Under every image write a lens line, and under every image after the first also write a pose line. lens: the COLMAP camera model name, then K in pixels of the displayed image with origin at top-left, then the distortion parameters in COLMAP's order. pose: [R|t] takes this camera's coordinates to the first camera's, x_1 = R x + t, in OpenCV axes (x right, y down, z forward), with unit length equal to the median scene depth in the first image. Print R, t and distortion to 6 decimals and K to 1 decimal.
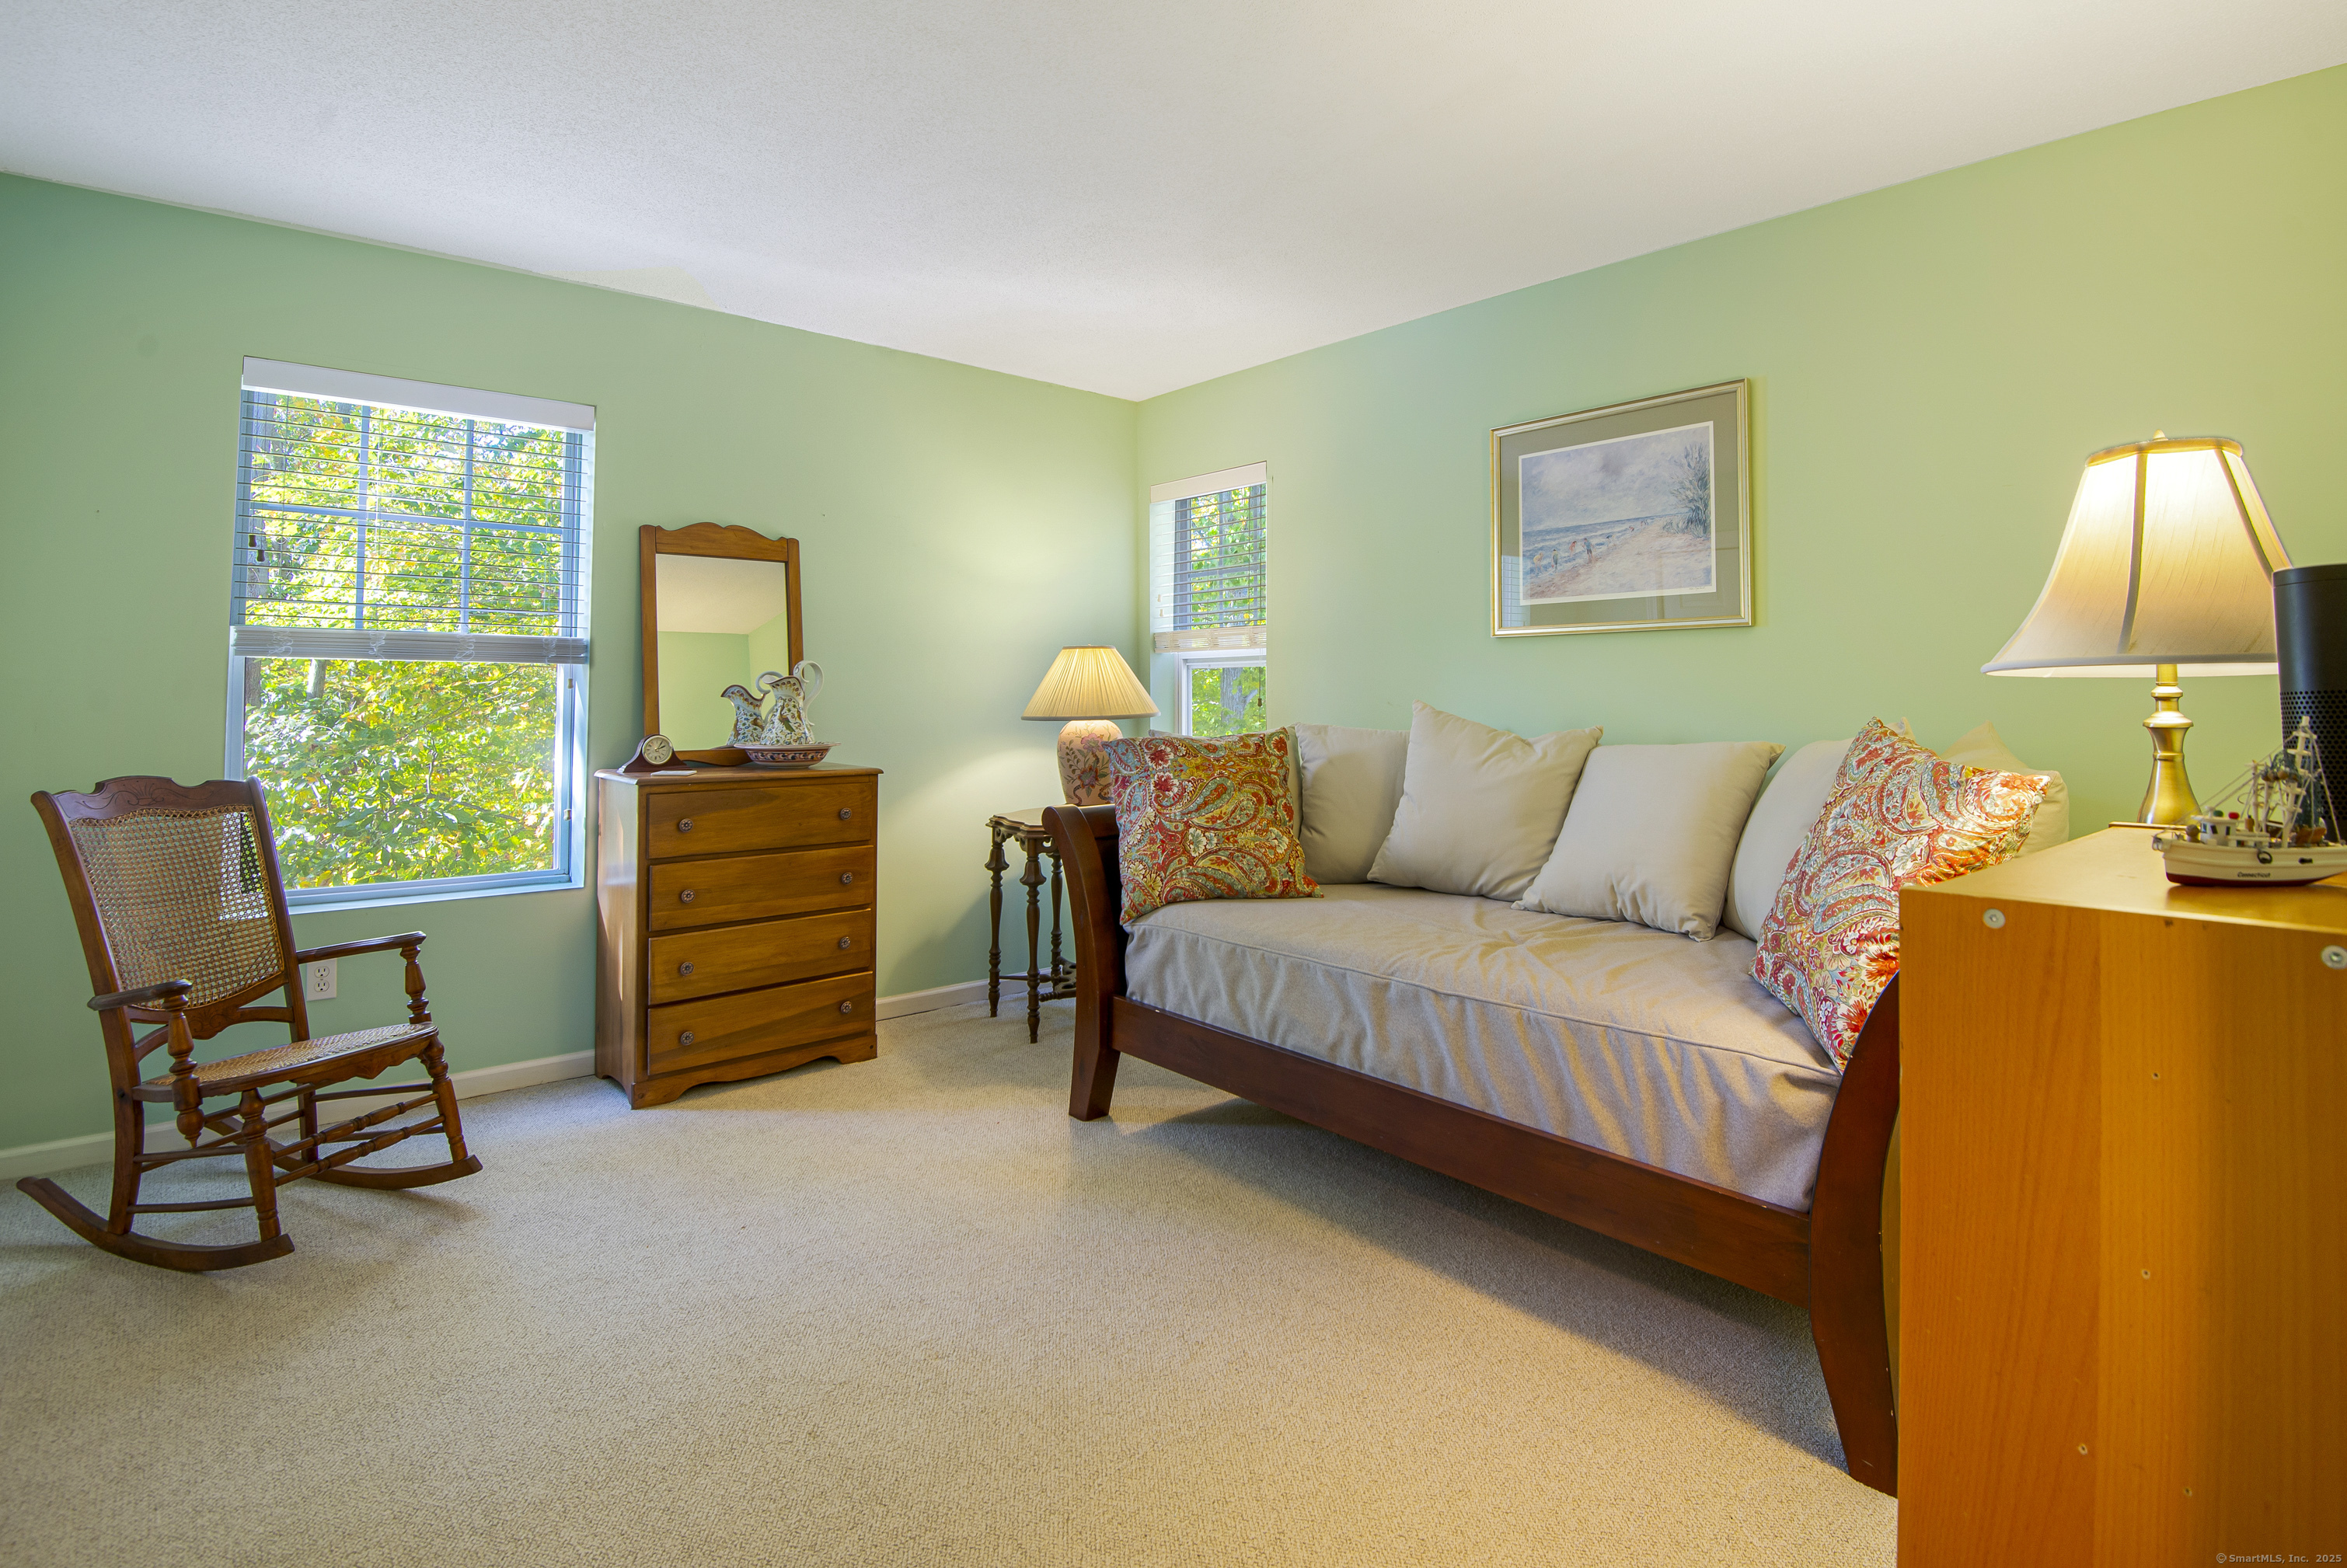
lens RADIAL K [[1125.9, 0, 1174.6], [0, 1125.9, 680.8], [0, 0, 1]] dist [-0.001221, -0.000174]
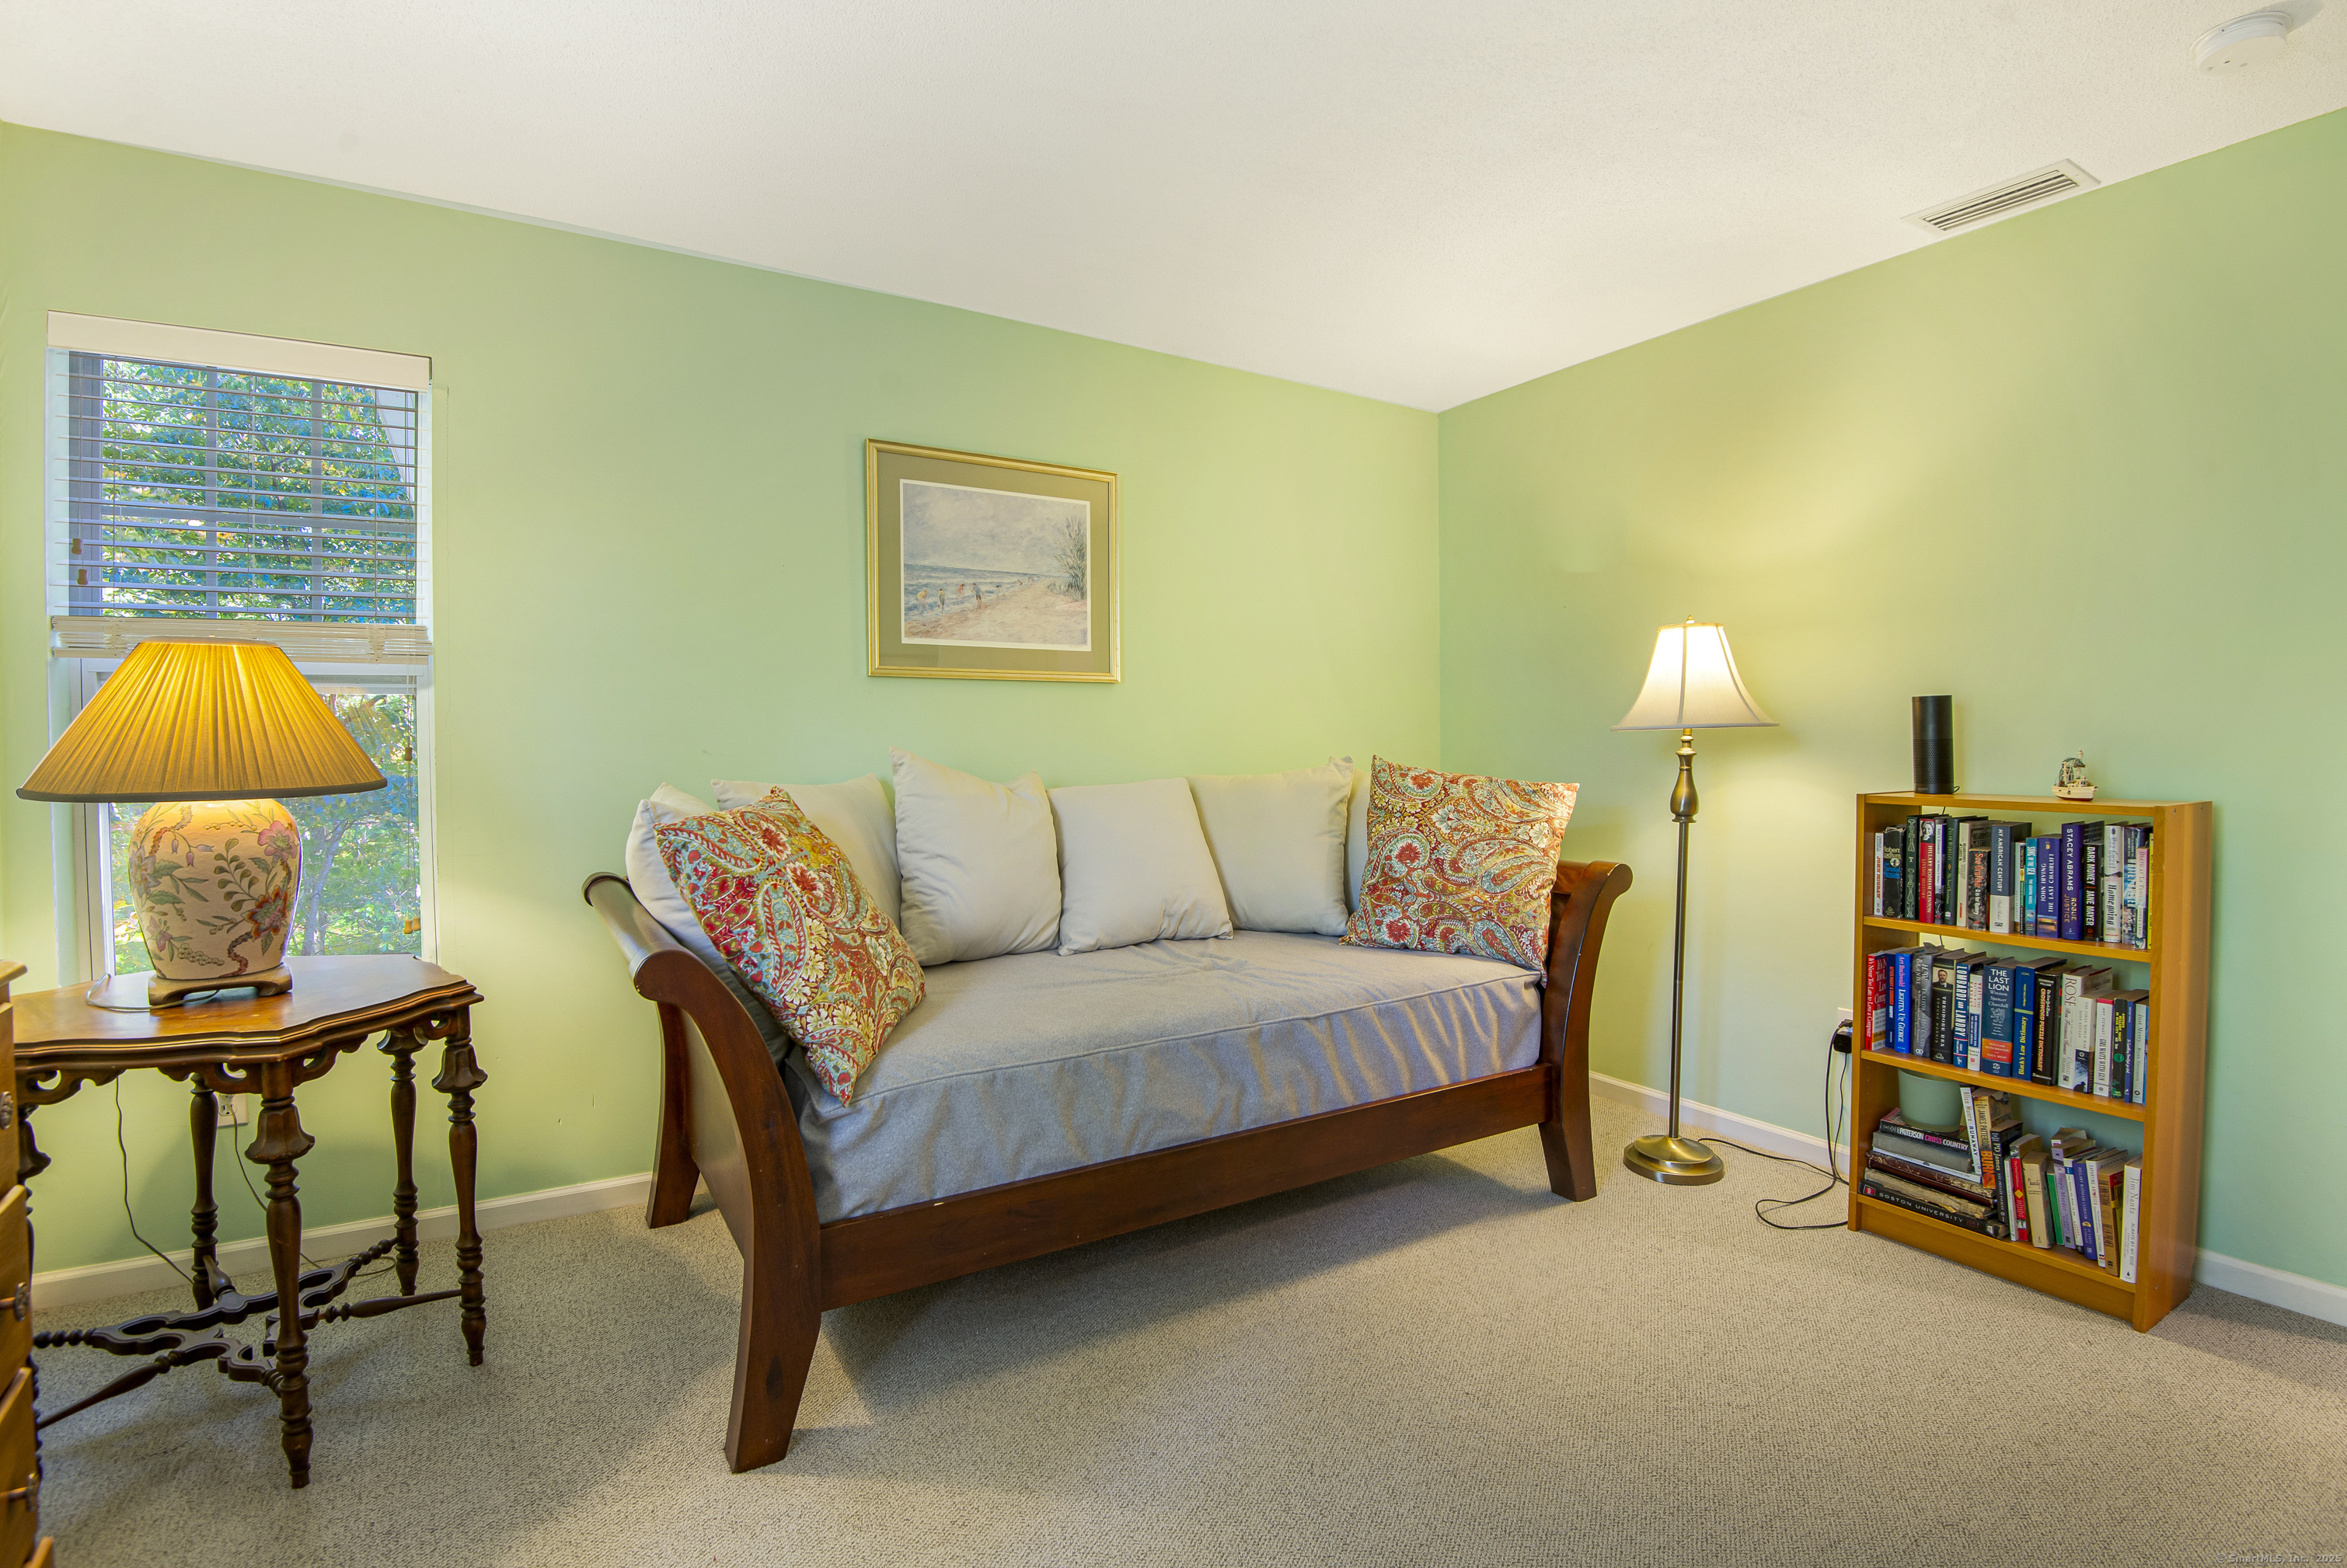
lens RADIAL K [[1117.0, 0, 1170.7], [0, 1117.0, 753.7], [0, 0, 1]] dist [-0.003331, -0.000497]
pose [[0.177344, -0.012901, 0.984064, -0.627348], [-0.010926, 0.999827, 0.015077, 0.007527], [-0.984088, -0.013426, 0.177173, 0.711467]]
